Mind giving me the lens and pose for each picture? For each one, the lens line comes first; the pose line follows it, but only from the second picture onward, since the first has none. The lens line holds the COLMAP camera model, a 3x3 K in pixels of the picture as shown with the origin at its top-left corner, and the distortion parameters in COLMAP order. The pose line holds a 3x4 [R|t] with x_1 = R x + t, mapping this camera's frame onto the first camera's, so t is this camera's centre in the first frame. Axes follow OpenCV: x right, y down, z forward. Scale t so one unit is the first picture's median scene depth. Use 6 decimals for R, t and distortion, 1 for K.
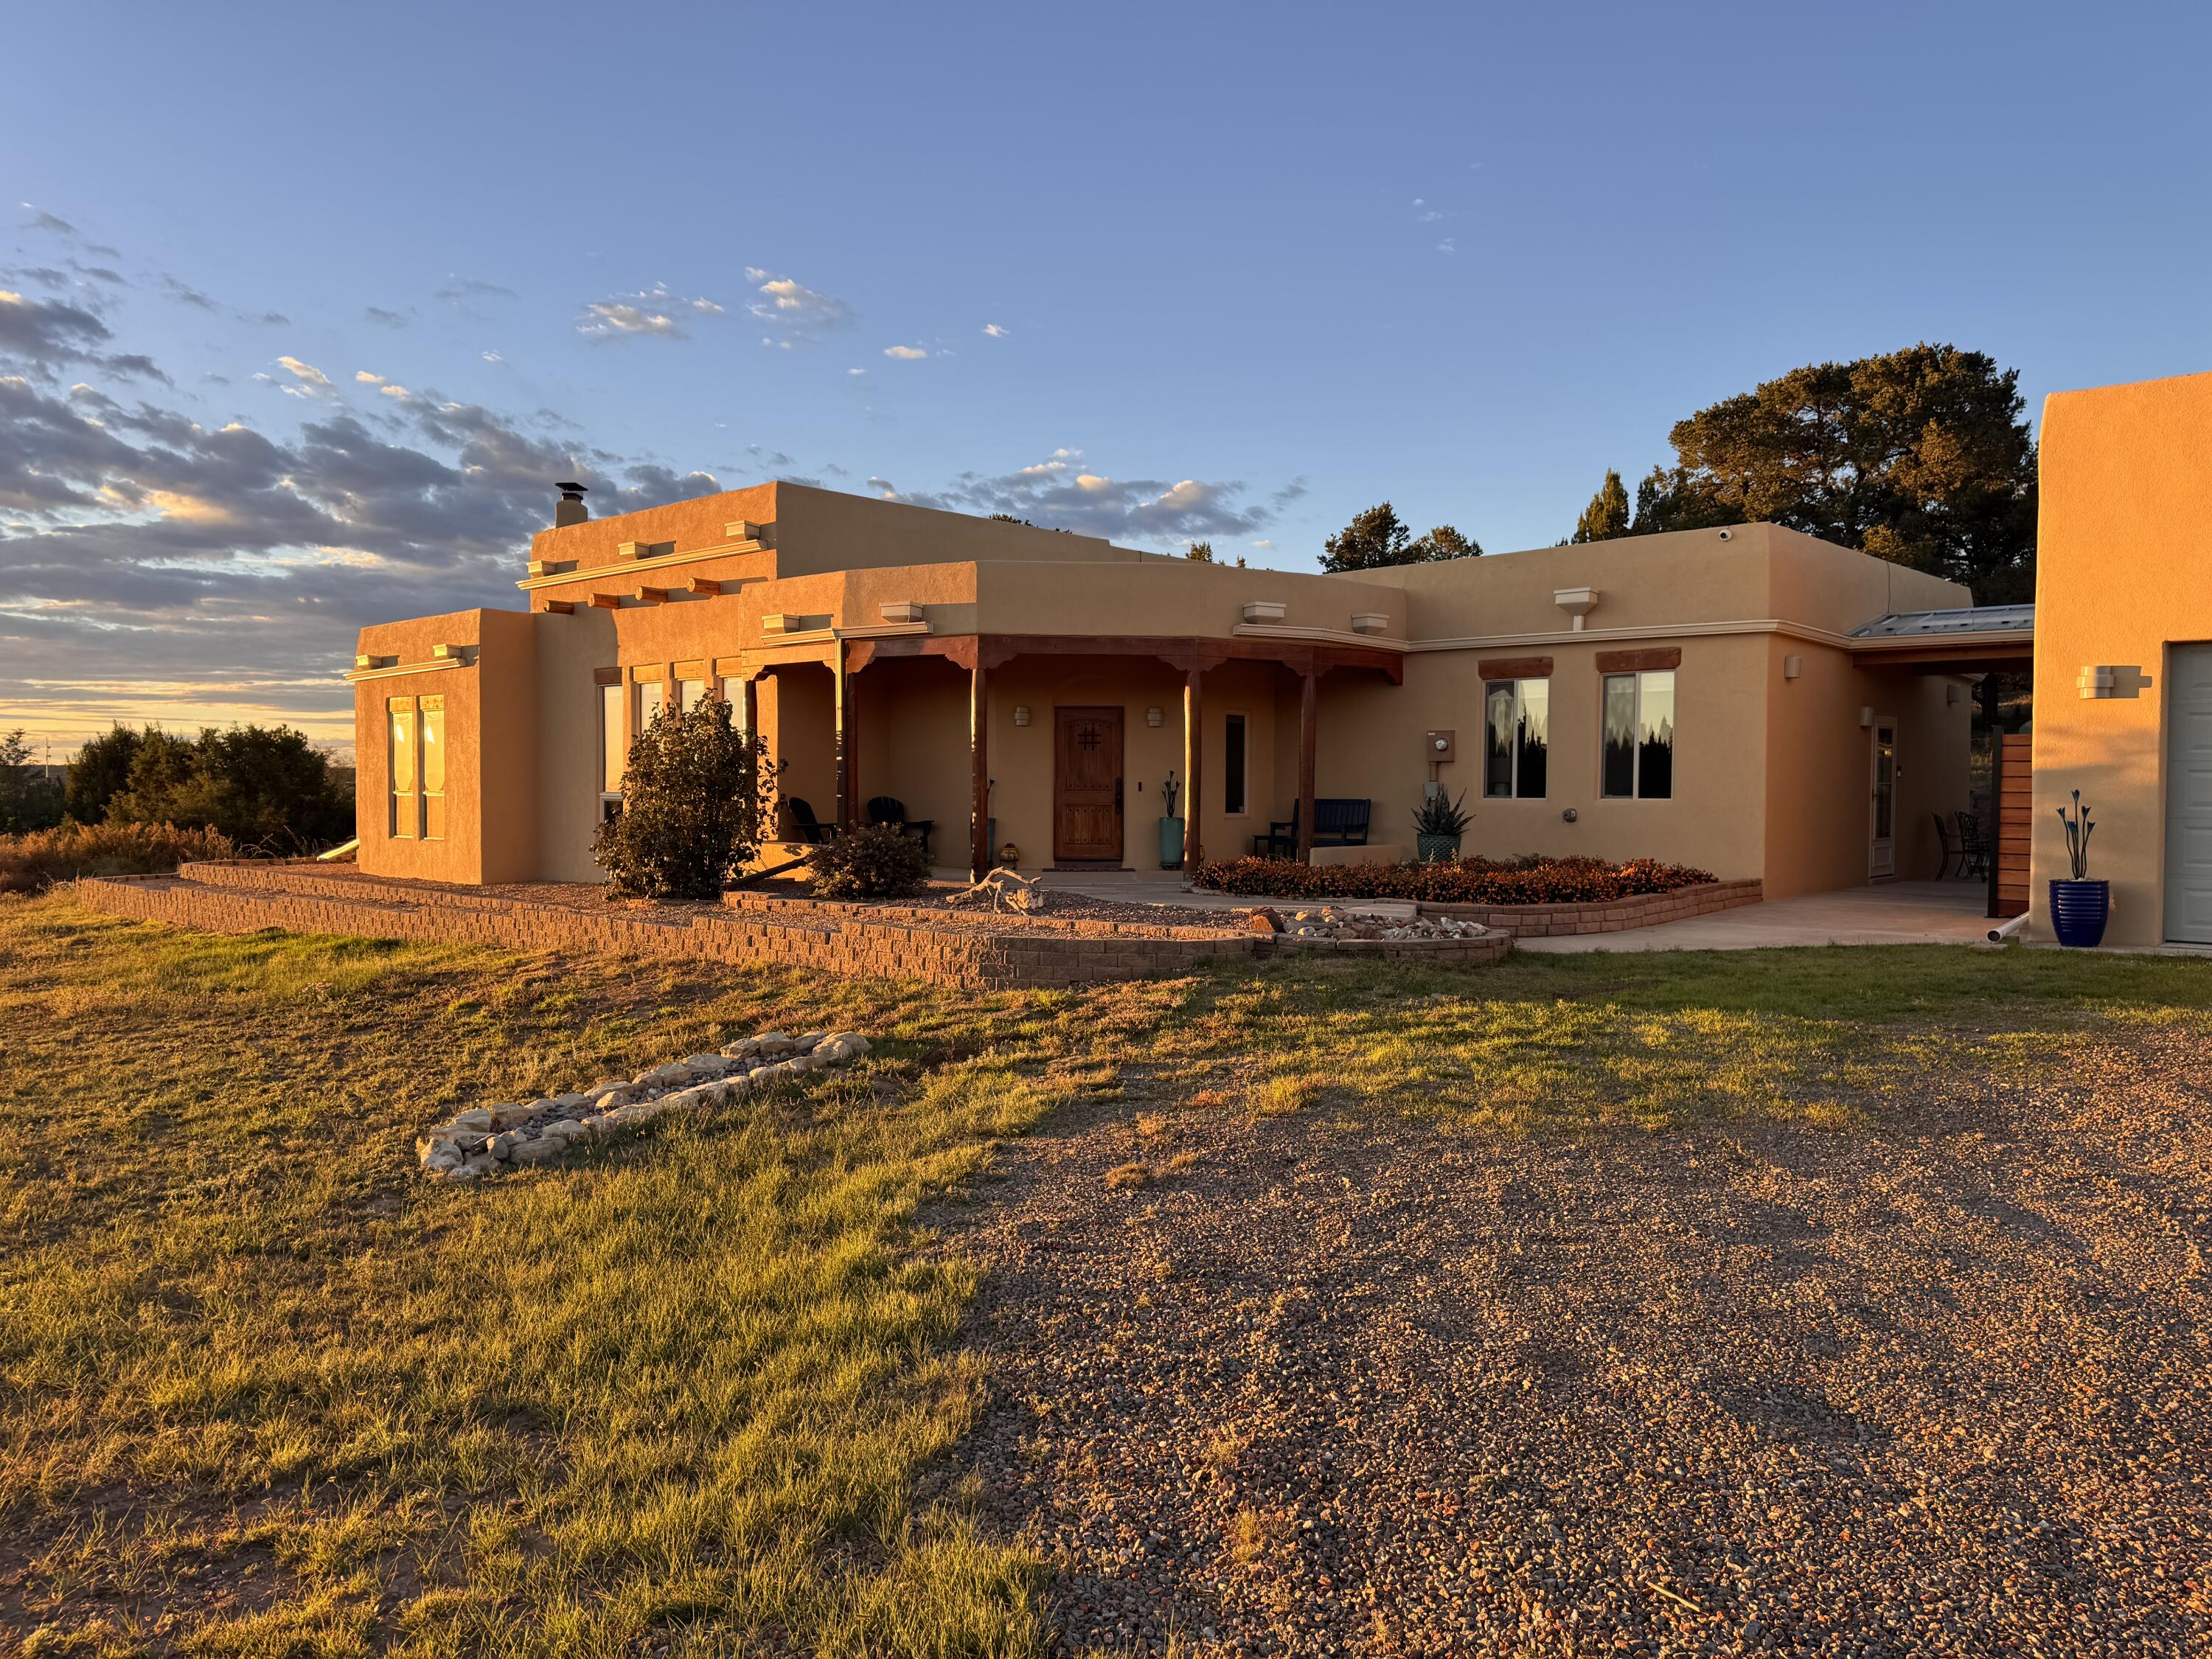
lens RADIAL K [[1523.8, 0, 1106.0], [0, 1523.8, 829.5], [0, 0, 1]] dist [0.126703, -0.180679]
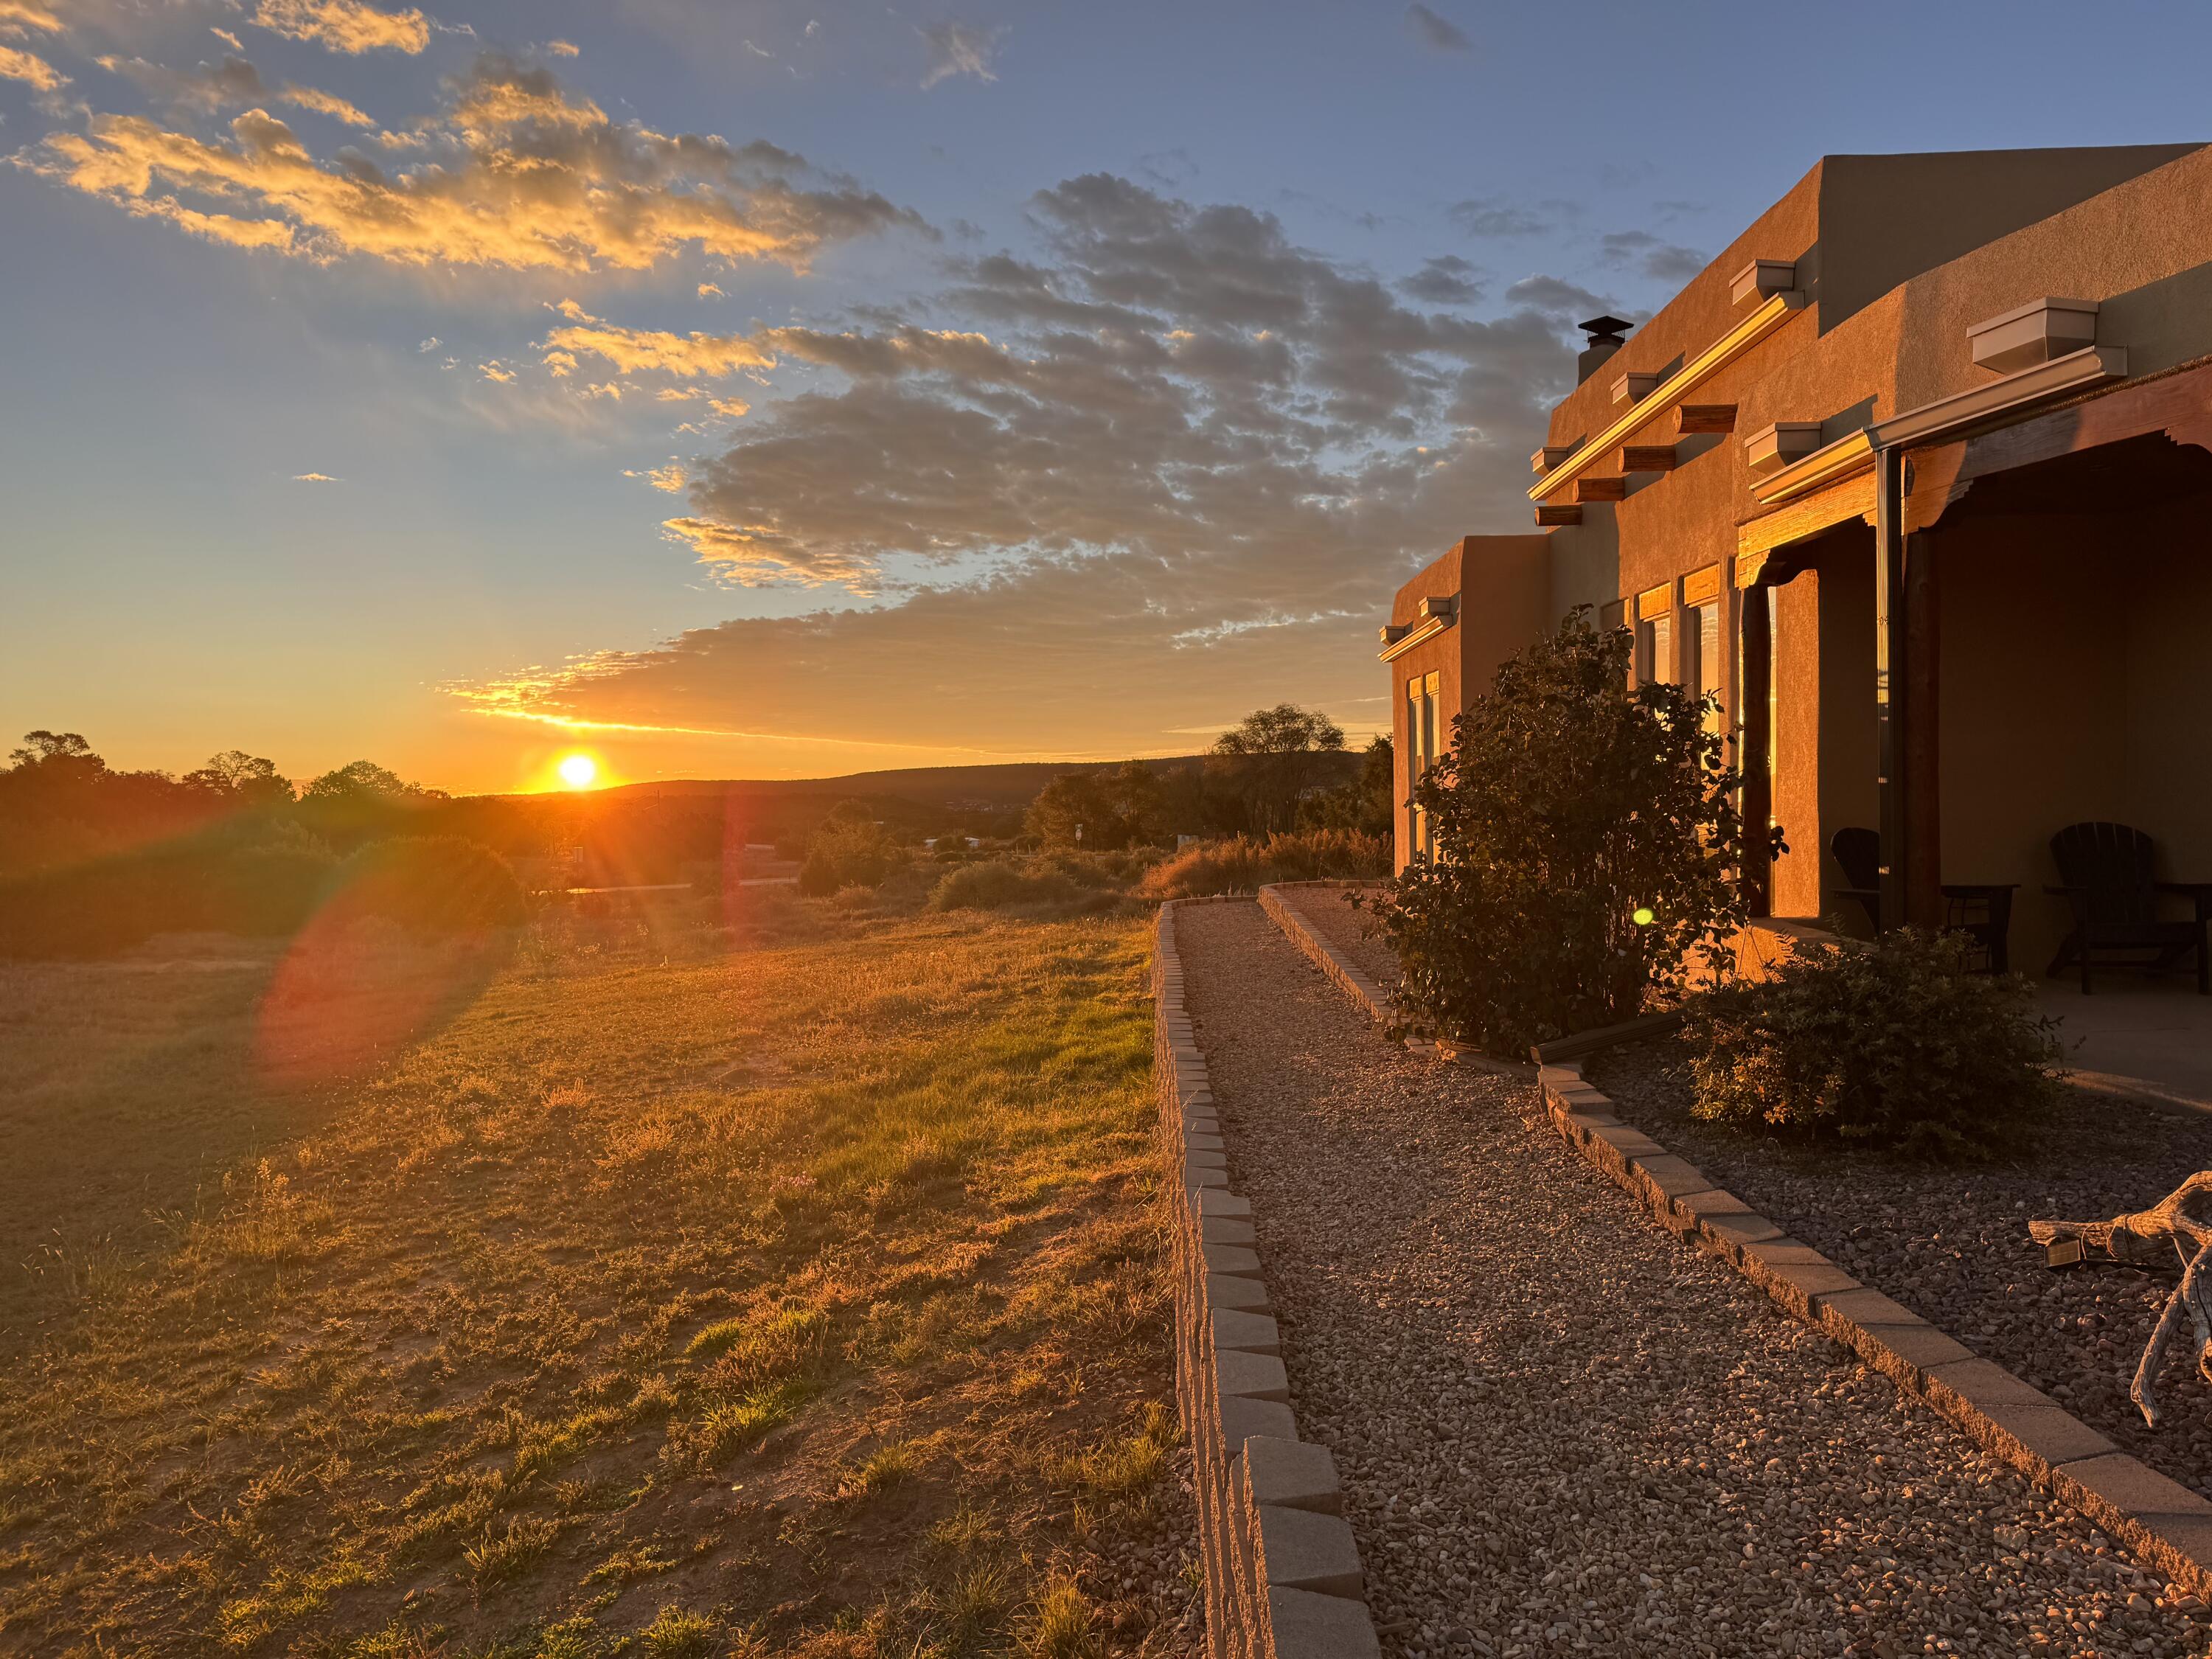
lens RADIAL K [[1523.8, 0, 1106.0], [0, 1523.8, 829.5], [0, 0, 1]] dist [0.126703, -0.180679]
pose [[0.663658, 0.006587, -0.748007, -0.002212], [-0.000931, 0.999968, 0.007980, -0.040823], [0.748036, -0.004600, 0.663642, 0.872705]]
